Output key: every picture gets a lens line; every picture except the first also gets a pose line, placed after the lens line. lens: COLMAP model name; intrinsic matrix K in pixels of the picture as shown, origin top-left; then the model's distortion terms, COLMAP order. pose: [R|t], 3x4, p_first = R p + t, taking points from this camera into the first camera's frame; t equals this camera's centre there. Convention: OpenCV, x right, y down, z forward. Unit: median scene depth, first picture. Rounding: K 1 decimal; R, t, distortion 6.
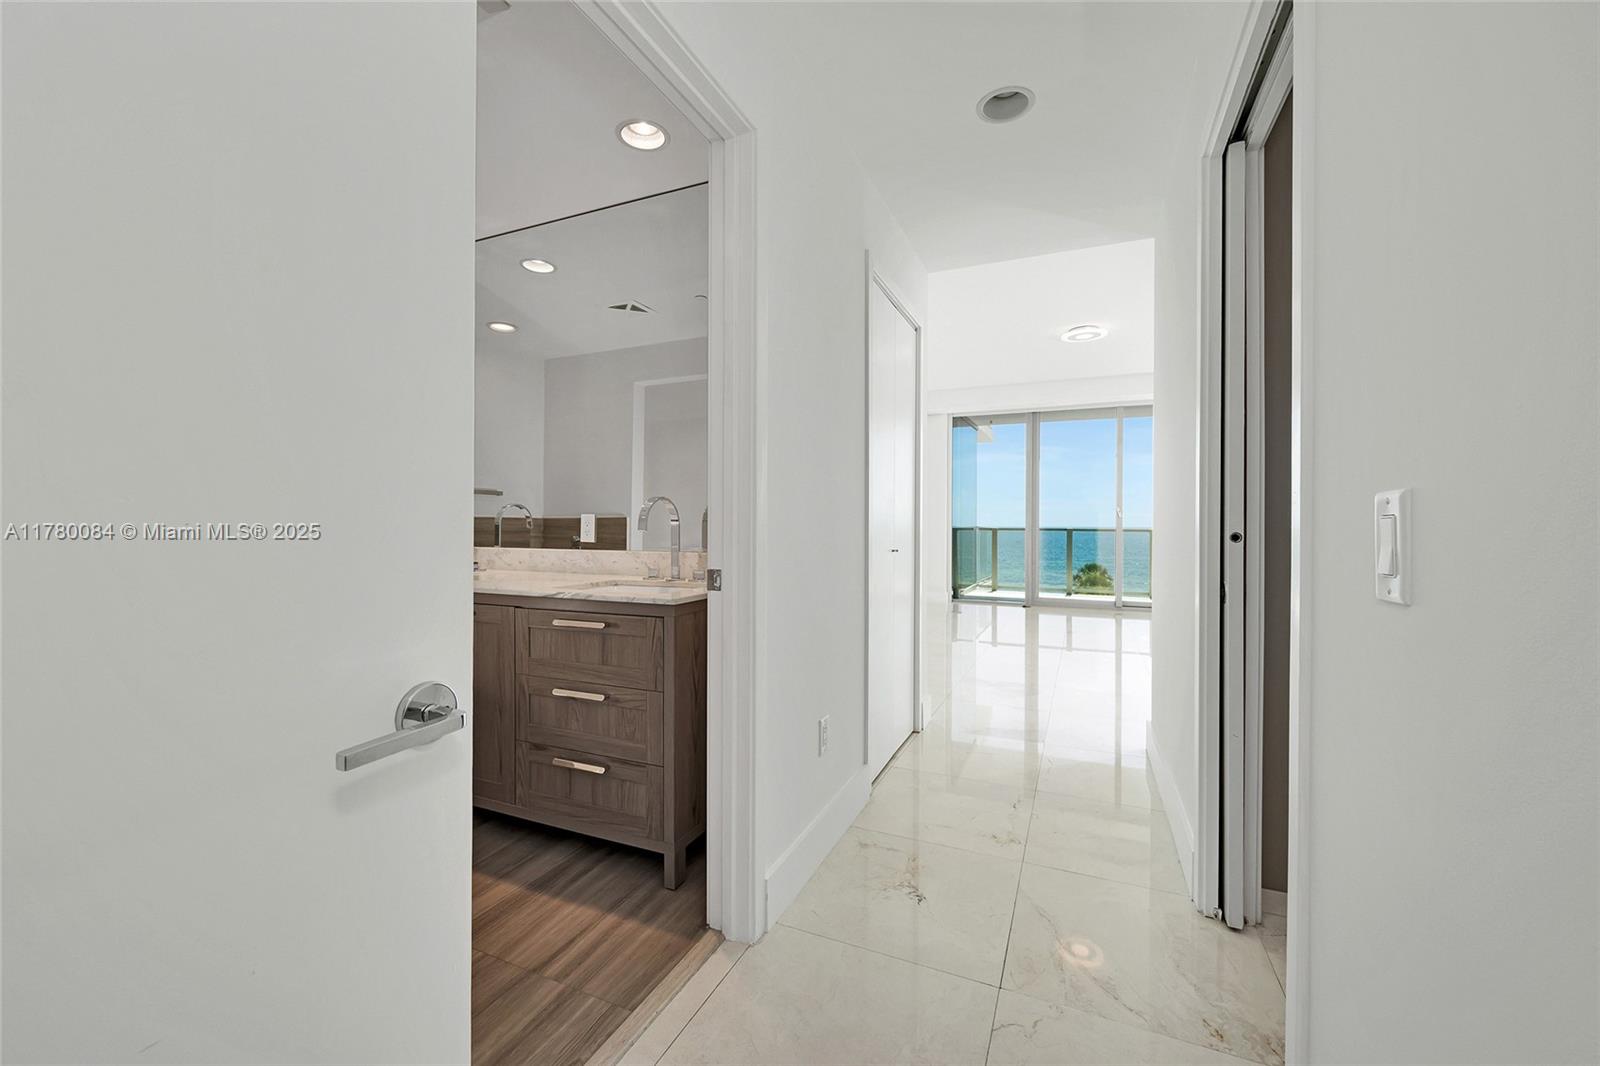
lens RADIAL K [[638.7, 0, 795.3], [0, 638.7, 530.0], [0, 0, 1]] dist [-0.000707, -0.000047]
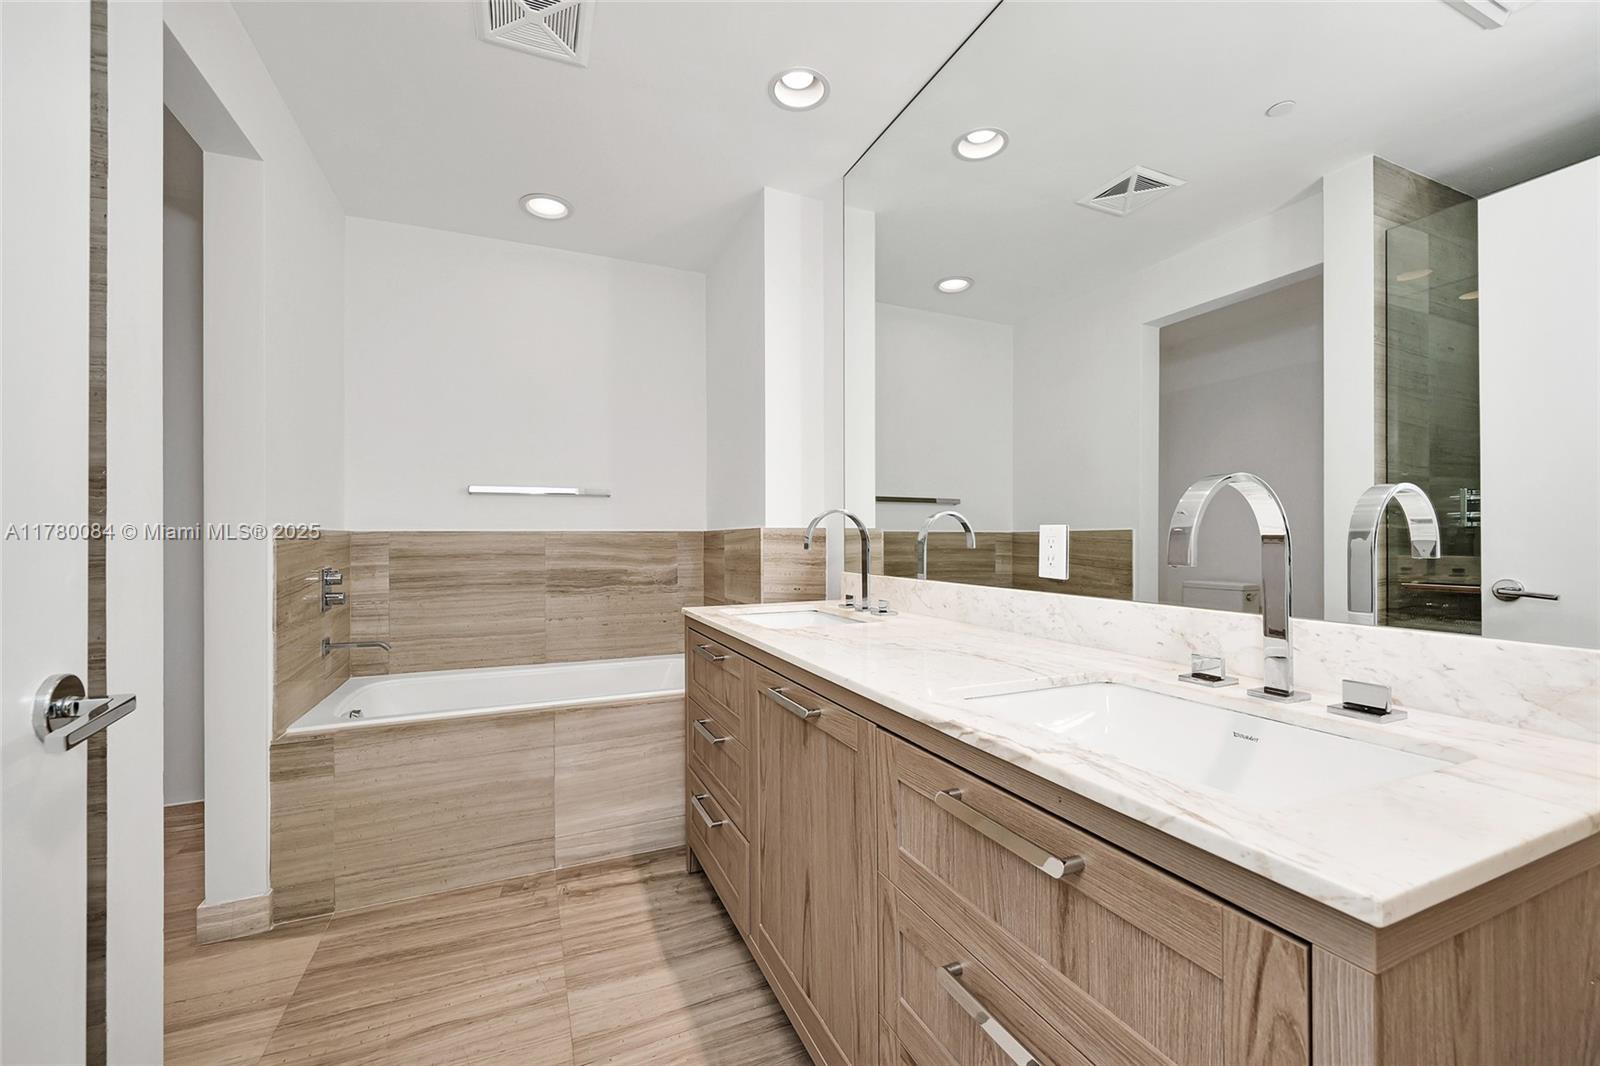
lens RADIAL K [[637.2, 0, 794.8], [0, 637.2, 539.8], [0, 0, 1]] dist [0.000466, -0.000006]
pose [[0.735703, -0.010129, -0.677228, -0.125347], [0.008105, 0.999948, -0.006151, -0.011253], [0.677255, -0.000963, 0.735747, 0.469487]]
